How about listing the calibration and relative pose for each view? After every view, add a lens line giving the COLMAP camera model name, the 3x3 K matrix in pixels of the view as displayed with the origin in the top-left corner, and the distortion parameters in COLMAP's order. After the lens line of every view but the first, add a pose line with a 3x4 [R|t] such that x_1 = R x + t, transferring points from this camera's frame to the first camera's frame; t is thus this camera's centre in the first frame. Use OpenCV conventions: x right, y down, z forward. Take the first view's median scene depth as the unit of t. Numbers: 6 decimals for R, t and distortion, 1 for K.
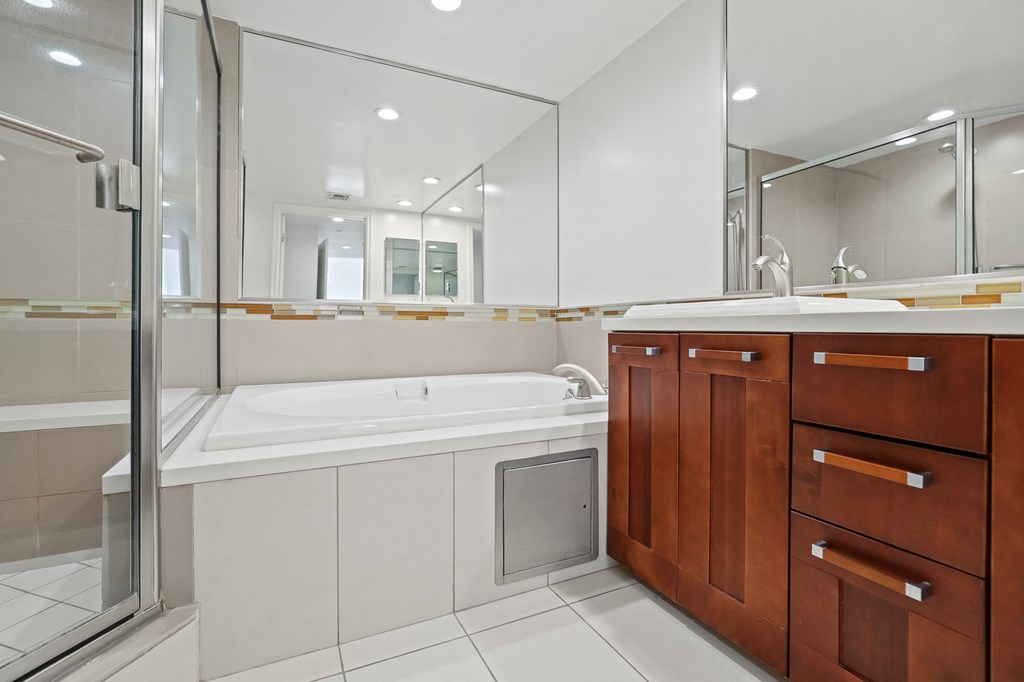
lens RADIAL K [[466.6, 0, 504.5], [0, 466.6, 331.3], [0, 0, 1]] dist [-0.011613, 0.000004]
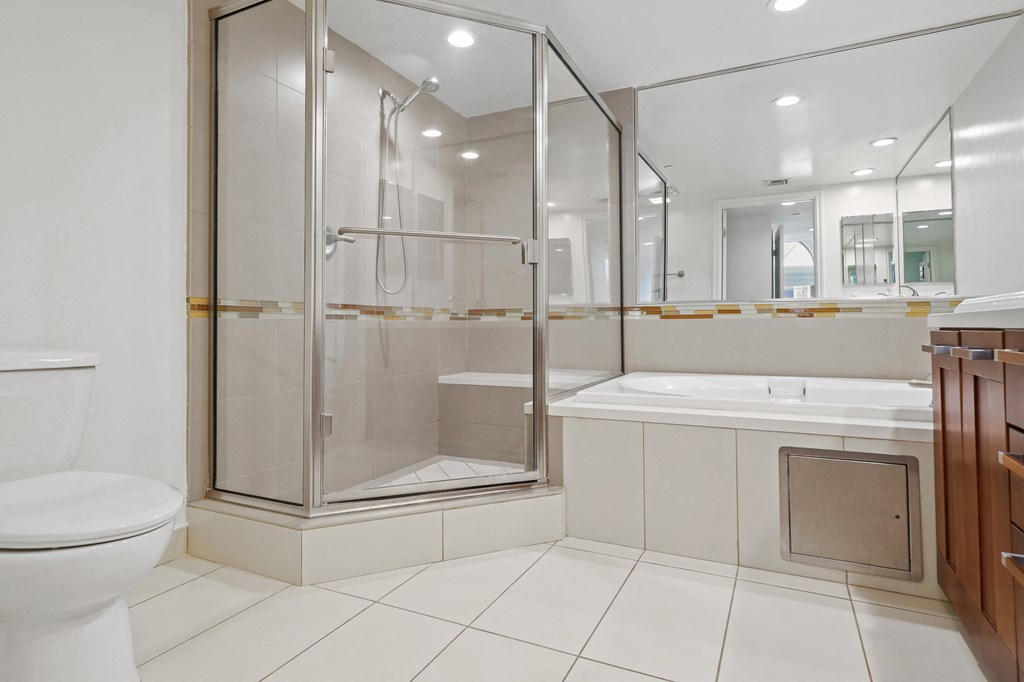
lens RADIAL K [[558.6, 0, 510.1], [0, 558.6, 328.5], [0, 0, 1]] dist [0.024455, 0.001318]
pose [[0.624852, 0.001158, -0.780743, 0.421960], [-0.004311, 0.999989, -0.001968, 0.003978], [0.780731, 0.004595, 0.624850, -0.230288]]
